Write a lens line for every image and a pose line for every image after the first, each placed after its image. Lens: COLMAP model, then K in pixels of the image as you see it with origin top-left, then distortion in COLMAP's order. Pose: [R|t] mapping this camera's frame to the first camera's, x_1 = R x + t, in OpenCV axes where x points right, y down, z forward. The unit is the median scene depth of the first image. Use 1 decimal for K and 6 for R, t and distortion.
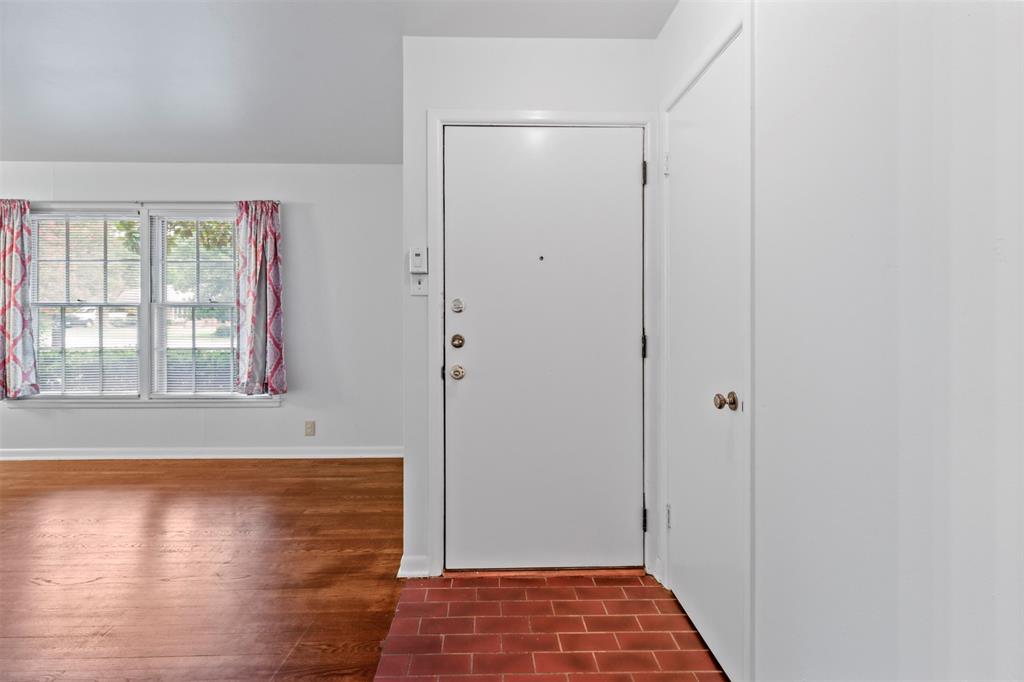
lens RADIAL K [[473.1, 0, 514.8], [0, 473.1, 316.7], [0, 0, 1]] dist [0.002663, -0.001196]
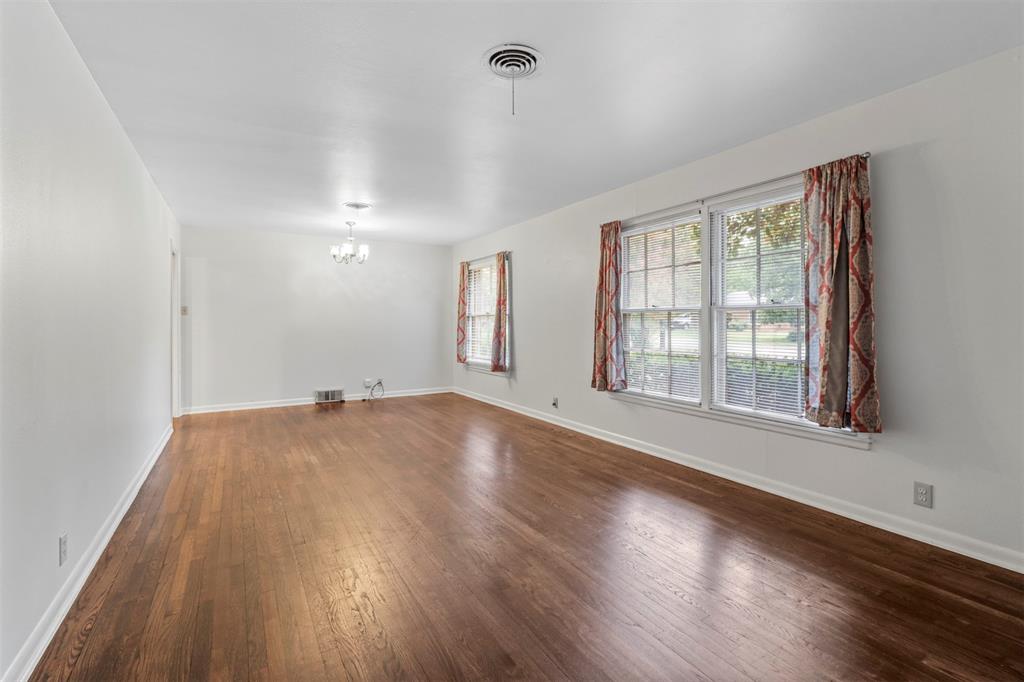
lens RADIAL K [[473.1, 0, 496.3], [0, 473.1, 323.9], [0, 0, 1]] dist [0.002663, -0.001196]
pose [[0.438402, 0.001756, -0.898777, -0.117105], [0.003774, 0.999986, 0.003795, 0.000498], [0.898771, -0.005055, 0.438389, 0.213883]]
